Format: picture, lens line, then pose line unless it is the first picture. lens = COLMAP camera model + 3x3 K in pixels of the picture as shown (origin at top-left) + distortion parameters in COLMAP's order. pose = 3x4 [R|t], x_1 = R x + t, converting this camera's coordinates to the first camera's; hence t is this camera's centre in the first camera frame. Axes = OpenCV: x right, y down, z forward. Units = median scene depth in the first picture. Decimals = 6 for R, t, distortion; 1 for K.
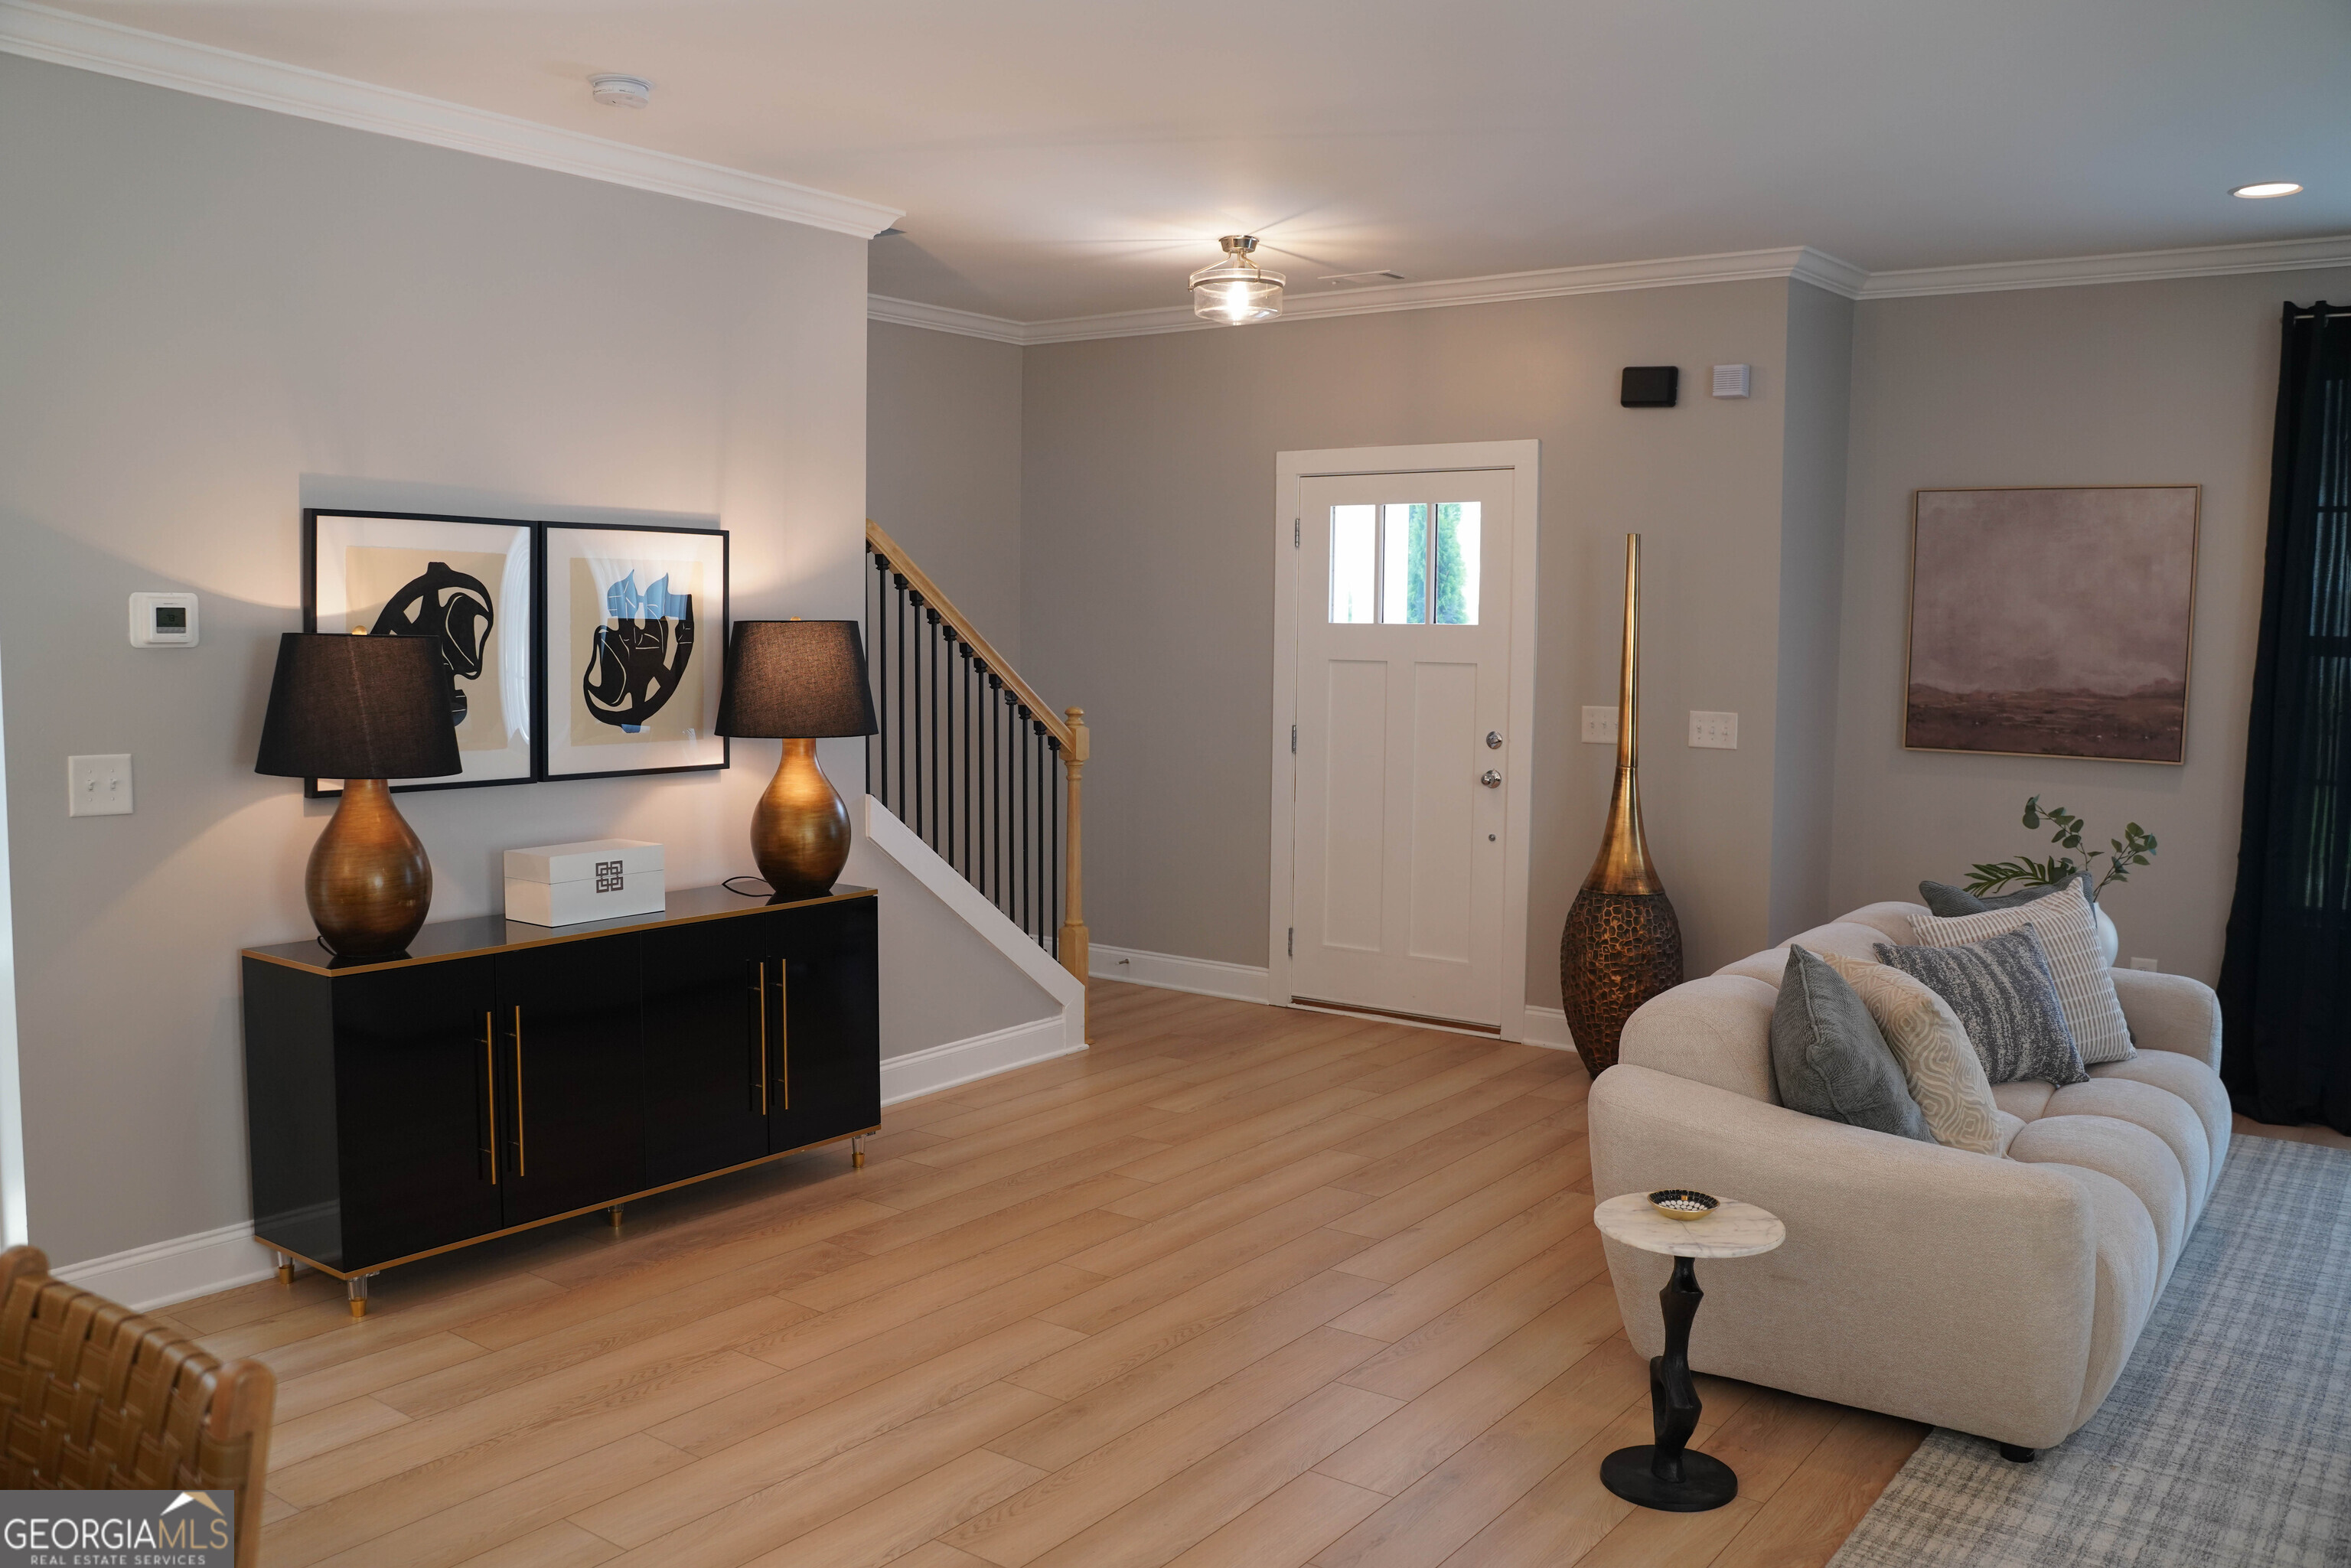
lens RADIAL K [[1879.6, 0, 1174.3], [0, 1879.6, 777.5], [0, 0, 1]] dist [-0.116092, 0.091162]
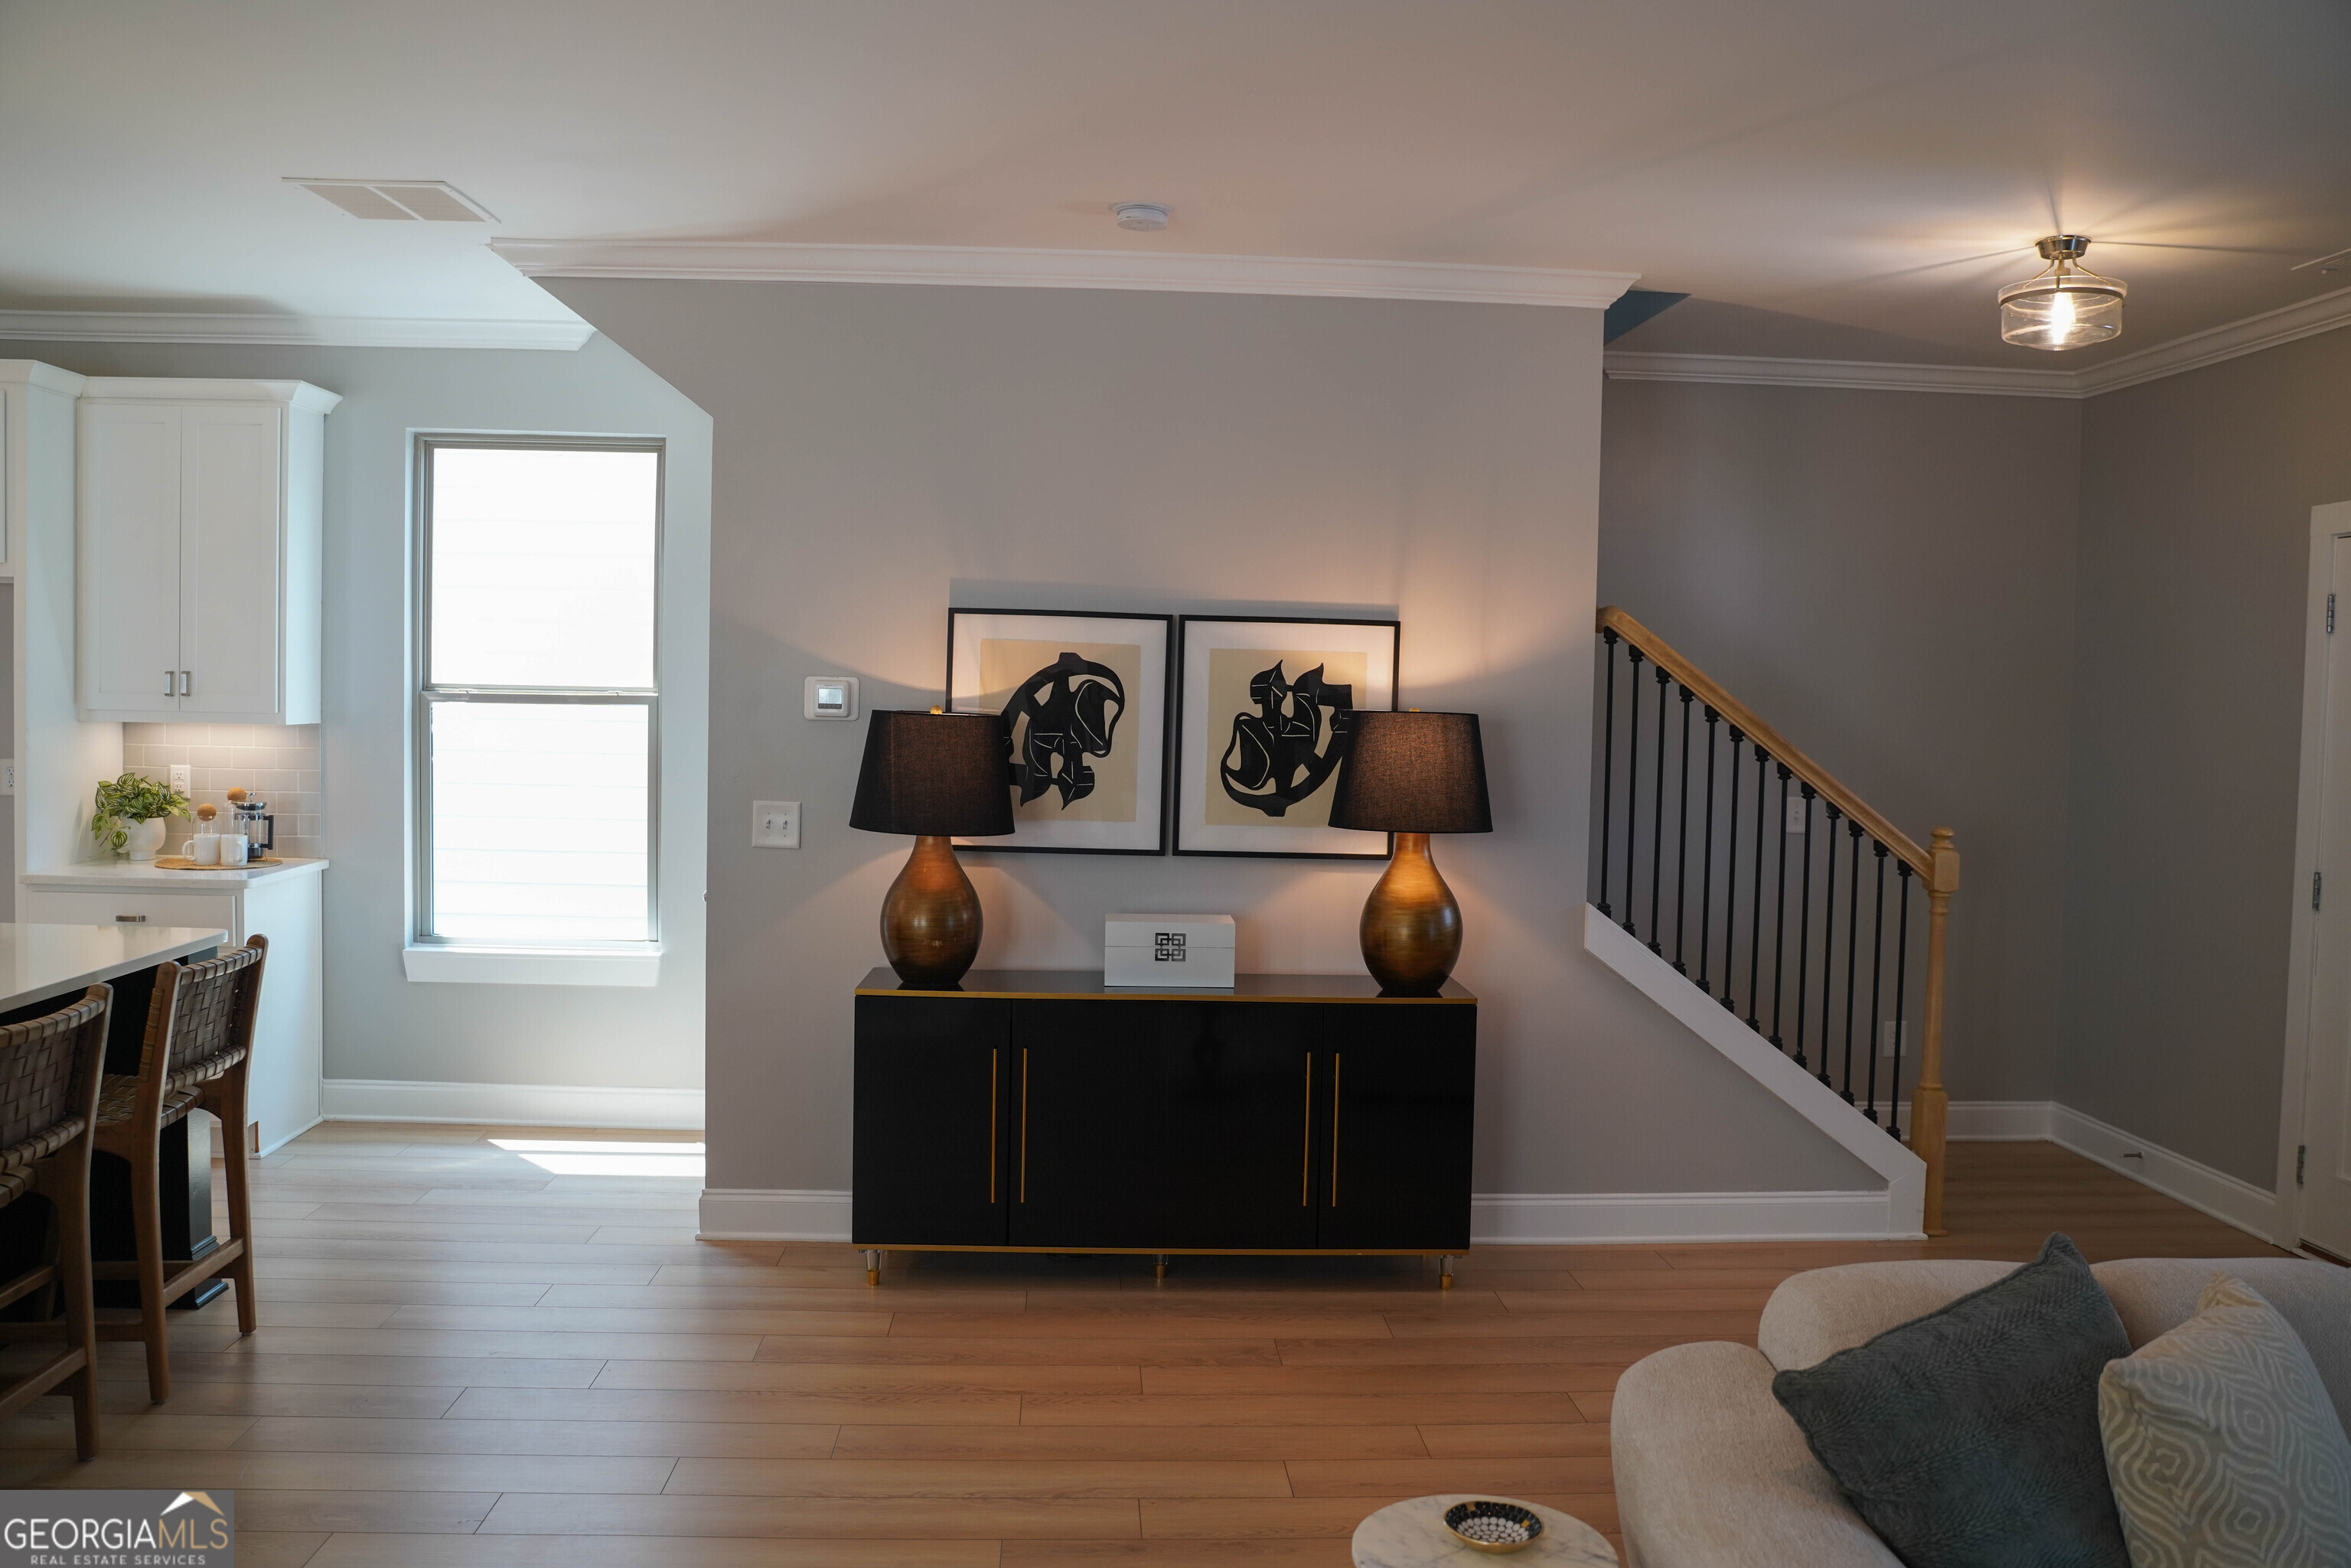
lens RADIAL K [[1879.6, 0, 1174.3], [0, 1879.6, 777.5], [0, 0, 1]] dist [-0.116092, 0.091162]
pose [[0.638163, 0.038787, -0.768924, 0.470807], [-0.082192, 0.996455, -0.017950, -0.021890], [0.765502, 0.074655, 0.639088, 0.281167]]
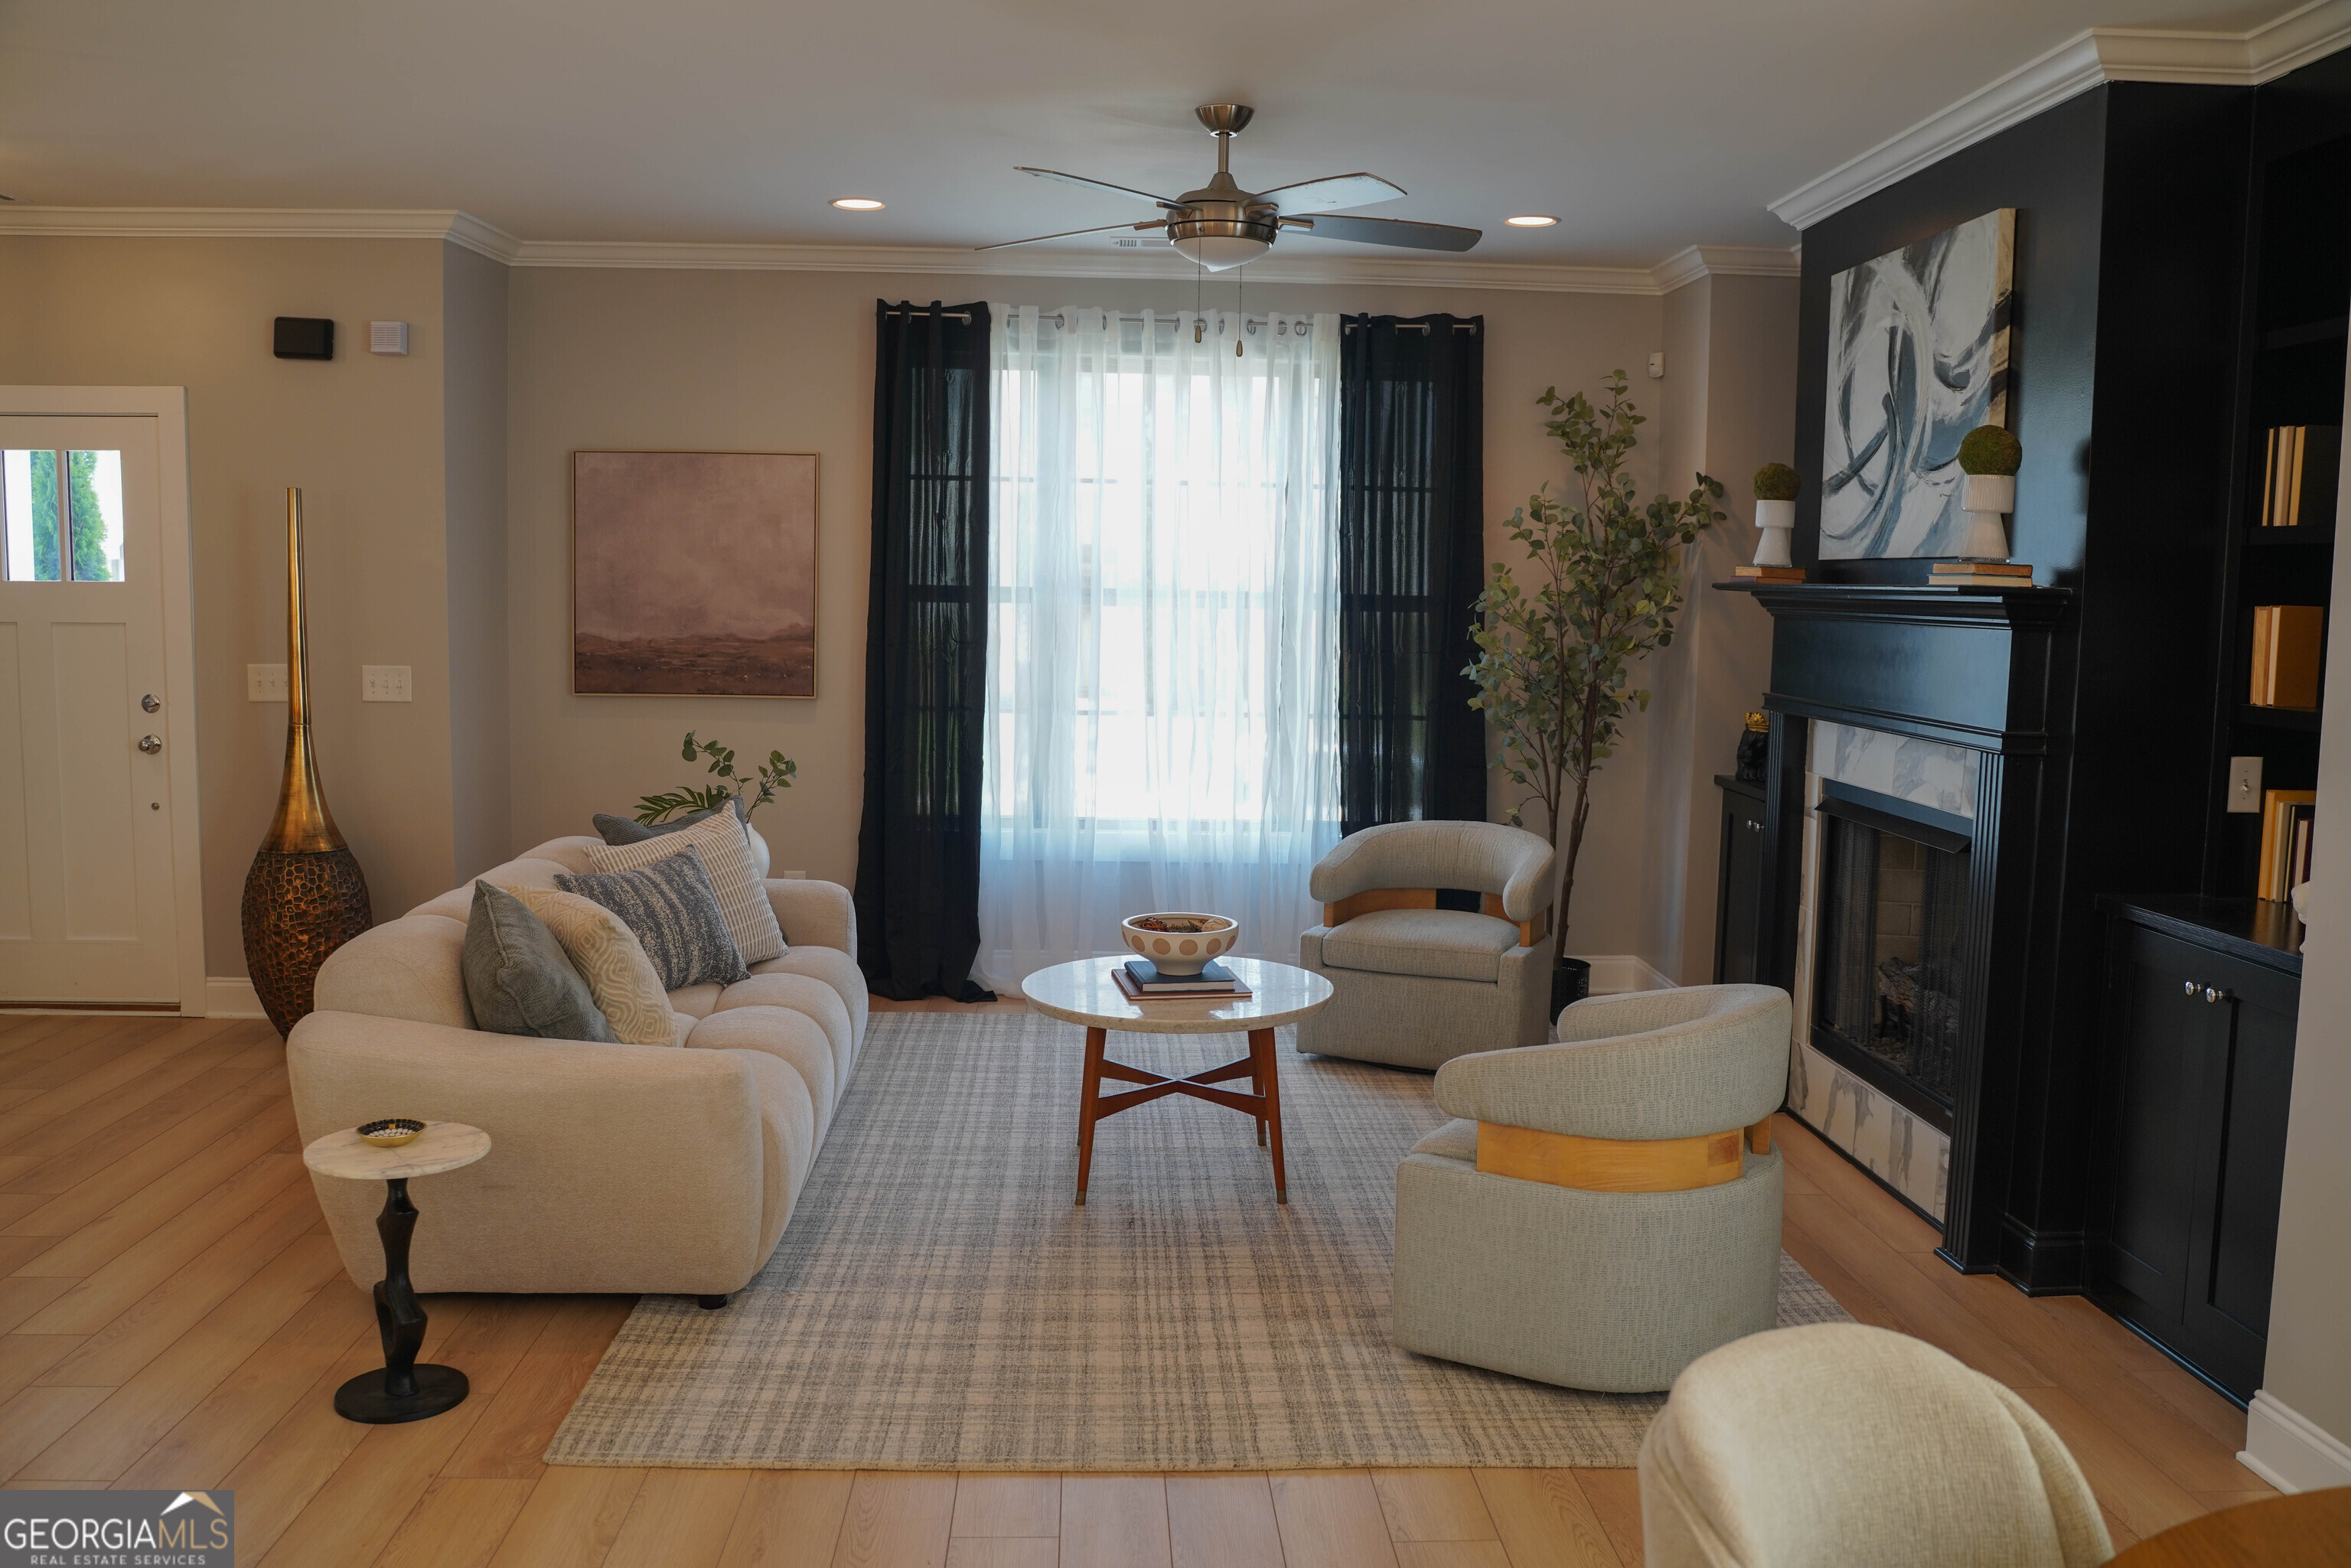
lens RADIAL K [[1879.6, 0, 1174.3], [0, 1879.6, 777.5], [0, 0, 1]] dist [-0.116092, 0.091162]
pose [[0.774206, -0.064386, 0.629650, -0.023674], [0.048571, 0.997923, 0.042322, 0.006461], [-0.631067, -0.002184, 0.775725, -0.081293]]
